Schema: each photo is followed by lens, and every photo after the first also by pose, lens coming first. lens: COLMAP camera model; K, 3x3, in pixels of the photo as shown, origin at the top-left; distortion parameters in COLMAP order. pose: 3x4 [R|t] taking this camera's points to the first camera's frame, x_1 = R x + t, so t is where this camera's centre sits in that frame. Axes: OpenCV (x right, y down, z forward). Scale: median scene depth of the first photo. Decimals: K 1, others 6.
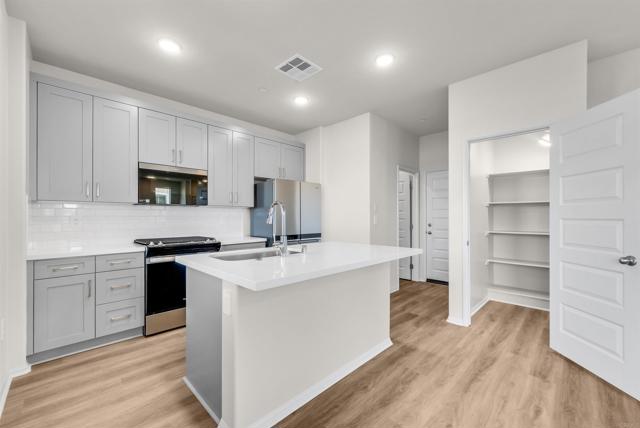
lens RADIAL K [[254.1, 0, 321.8], [0, 254.1, 218.9], [0, 0, 1]] dist [-0.001695, -0.000089]
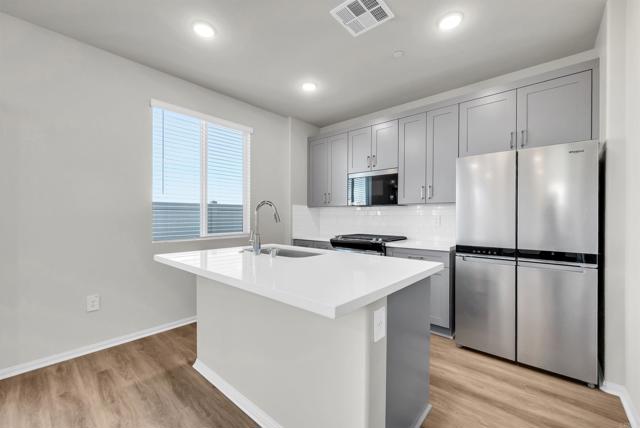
lens RADIAL K [[266.8, 0, 321.0], [0, 266.8, 215.7], [0, 0, 1]] dist [-0.000307, 0.000012]
pose [[0.079032, -0.004837, -0.996860, 0.749623], [-0.001472, 0.999987, -0.004969, -0.004782], [0.996871, 0.001860, 0.079024, 0.915645]]
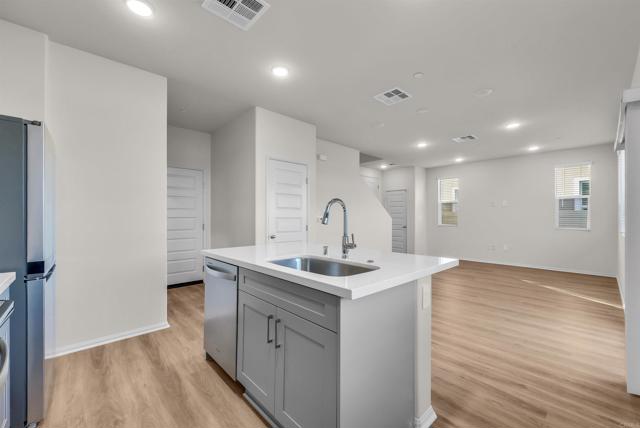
lens RADIAL K [[260.9, 0, 318.8], [0, 260.9, 216.3], [0, 0, 1]] dist [-0.007457, -0.000007]
pose [[0.033512, 0.004333, 0.999429, -0.885235], [-0.002206, 0.999988, -0.004262, -0.004179], [-0.999436, -0.002062, 0.033521, 0.832657]]
